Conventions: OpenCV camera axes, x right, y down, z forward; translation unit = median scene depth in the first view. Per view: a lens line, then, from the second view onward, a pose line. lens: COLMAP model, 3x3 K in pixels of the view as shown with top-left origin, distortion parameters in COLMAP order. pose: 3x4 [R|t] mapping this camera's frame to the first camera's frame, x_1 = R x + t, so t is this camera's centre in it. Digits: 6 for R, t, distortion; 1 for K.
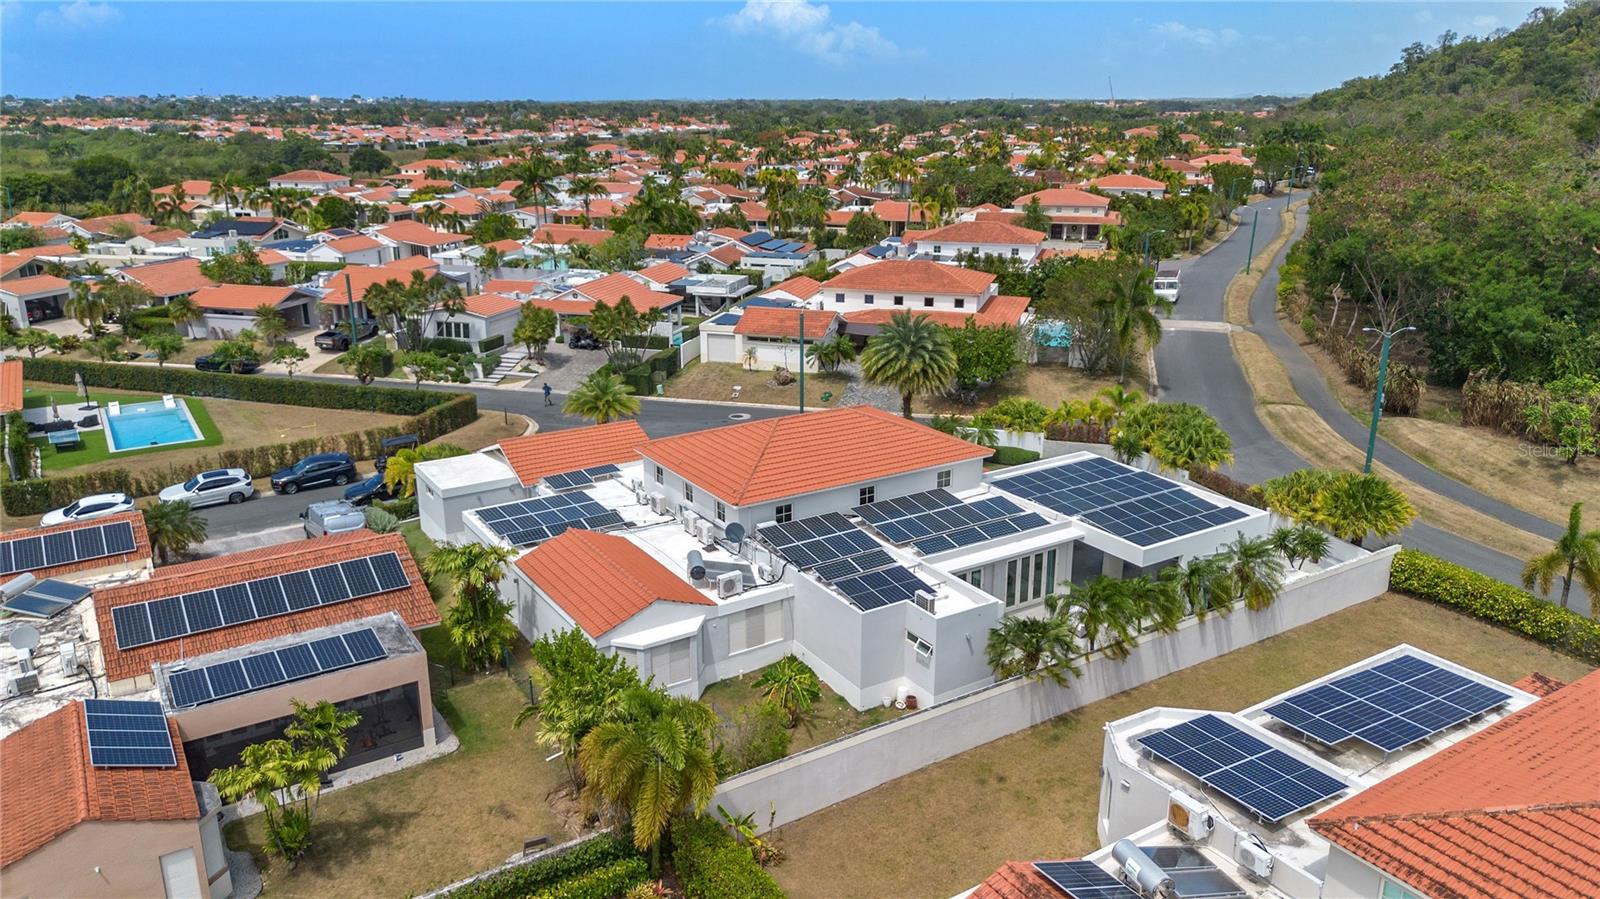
lens RADIAL K [[1117.4, 0, 793.4], [0, 1117.4, 448.8], [0, 0, 1]] dist [0.072592, -0.072025]
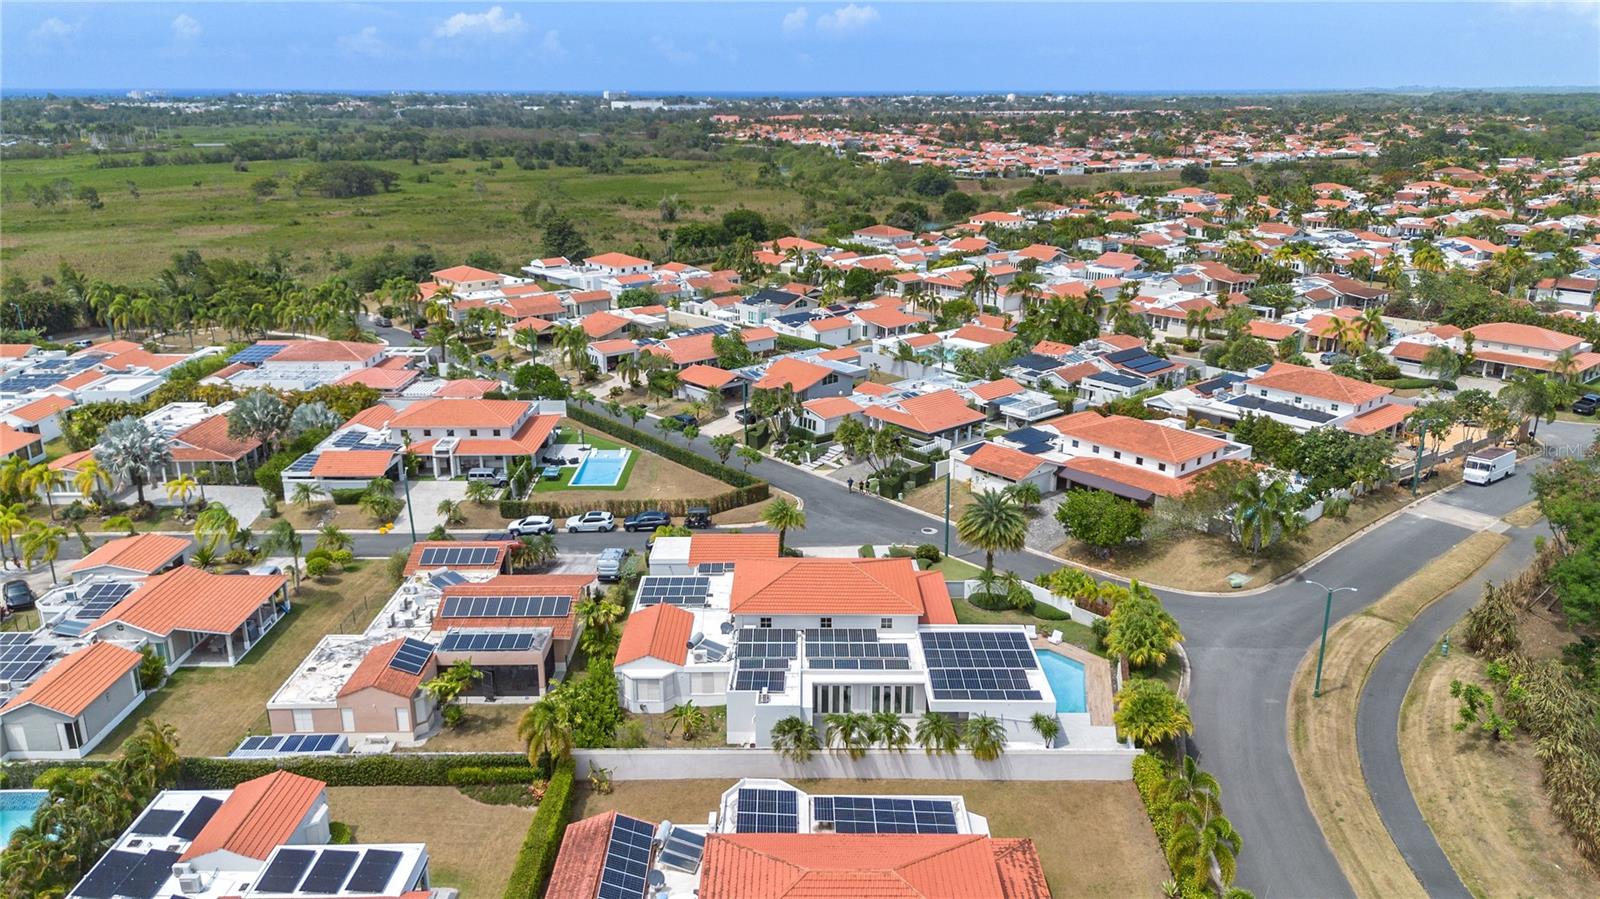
lens RADIAL K [[1117.4, 0, 793.4], [0, 1117.4, 448.8], [0, 0, 1]] dist [0.072592, -0.072025]
pose [[0.841928, 0.160824, -0.515067, 0.798095], [-0.157950, 0.986193, 0.049743, -0.272329], [0.515955, 0.039475, 0.855706, -0.411007]]
